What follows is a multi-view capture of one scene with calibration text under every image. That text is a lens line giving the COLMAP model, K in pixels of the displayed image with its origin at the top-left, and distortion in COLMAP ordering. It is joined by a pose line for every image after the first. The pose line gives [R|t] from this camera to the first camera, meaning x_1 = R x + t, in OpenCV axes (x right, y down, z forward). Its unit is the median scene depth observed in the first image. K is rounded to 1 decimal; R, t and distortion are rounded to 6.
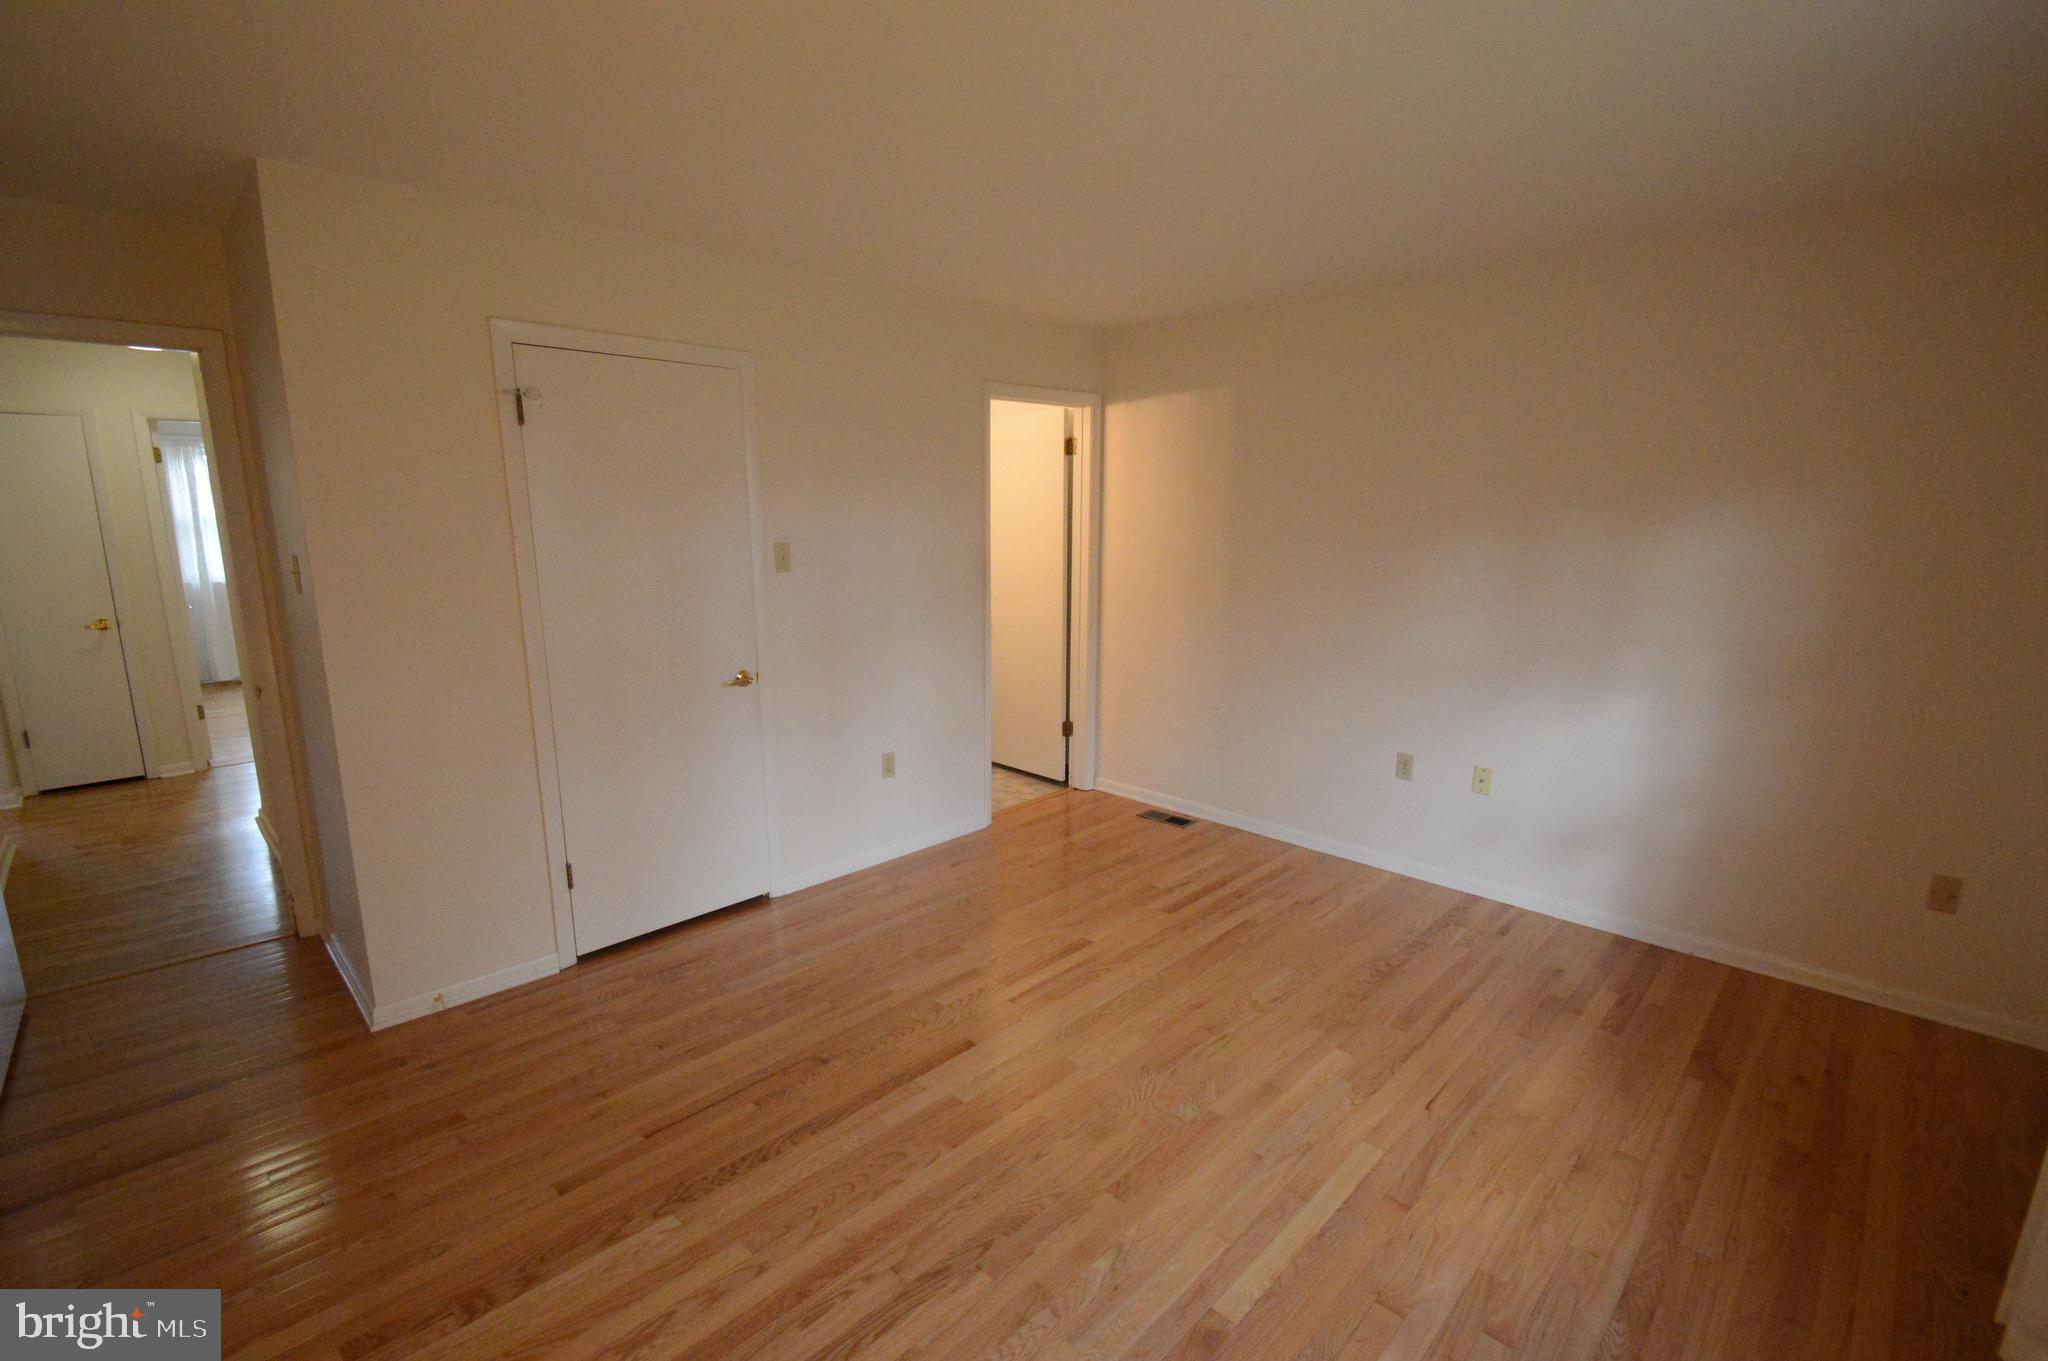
lens RADIAL K [[921.6, 0, 1006.6], [0, 921.6, 693.3], [0, 0, 1]] dist [0.003119, -0.014631]
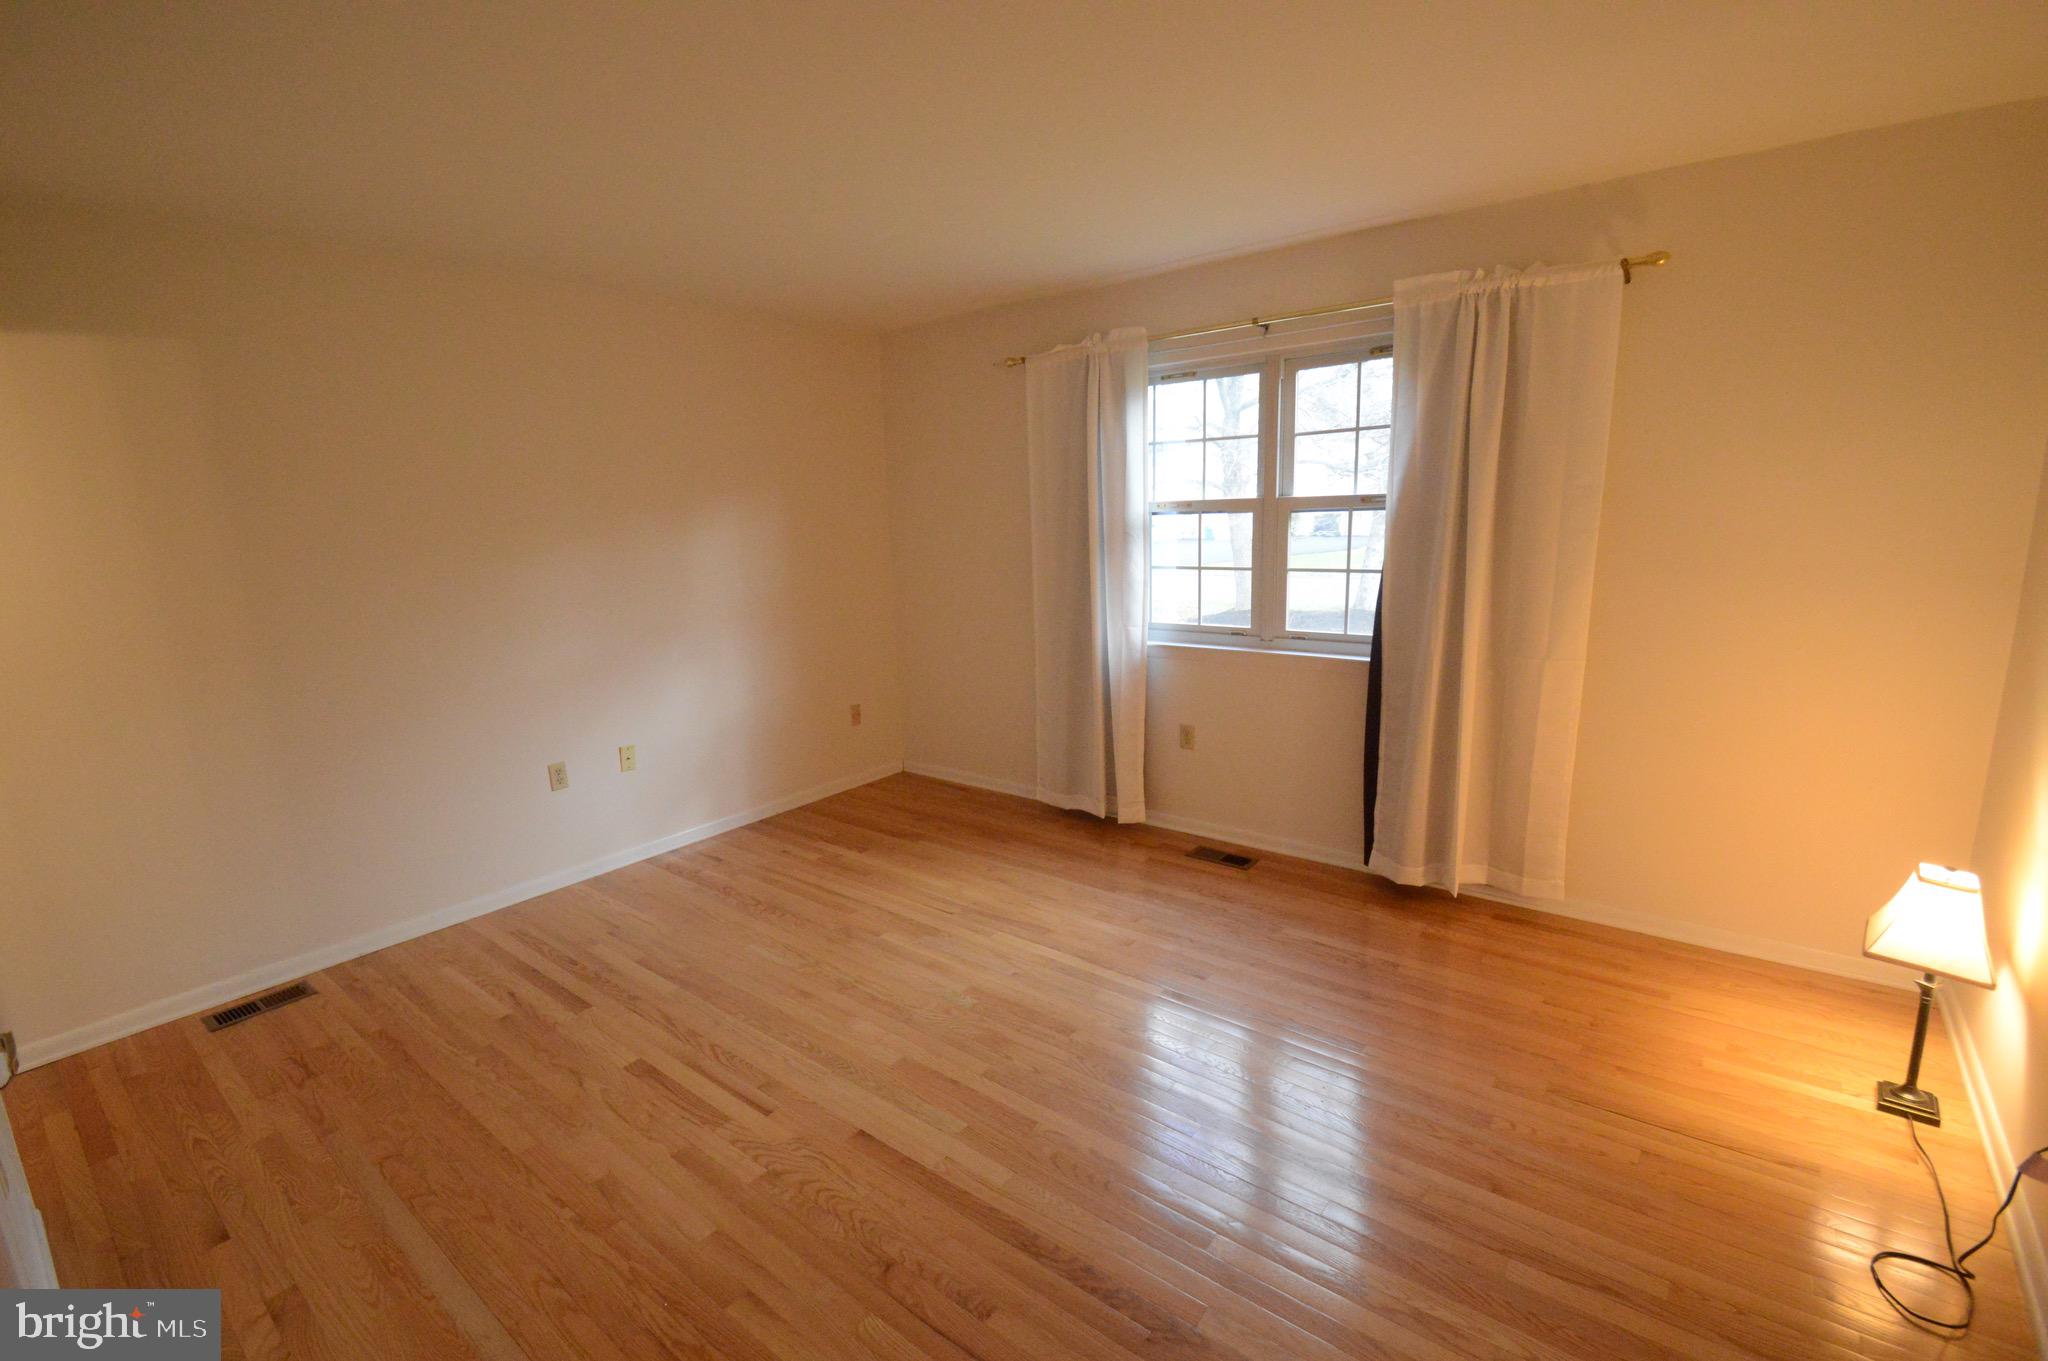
lens RADIAL K [[921.6, 0, 1006.6], [0, 921.6, 693.3], [0, 0, 1]] dist [0.003119, -0.014631]
pose [[-0.113492, -0.201394, 0.972913, -0.656668], [0.229036, 0.947562, 0.222864, -0.134031], [-0.966779, 0.248125, -0.061414, 0.674836]]
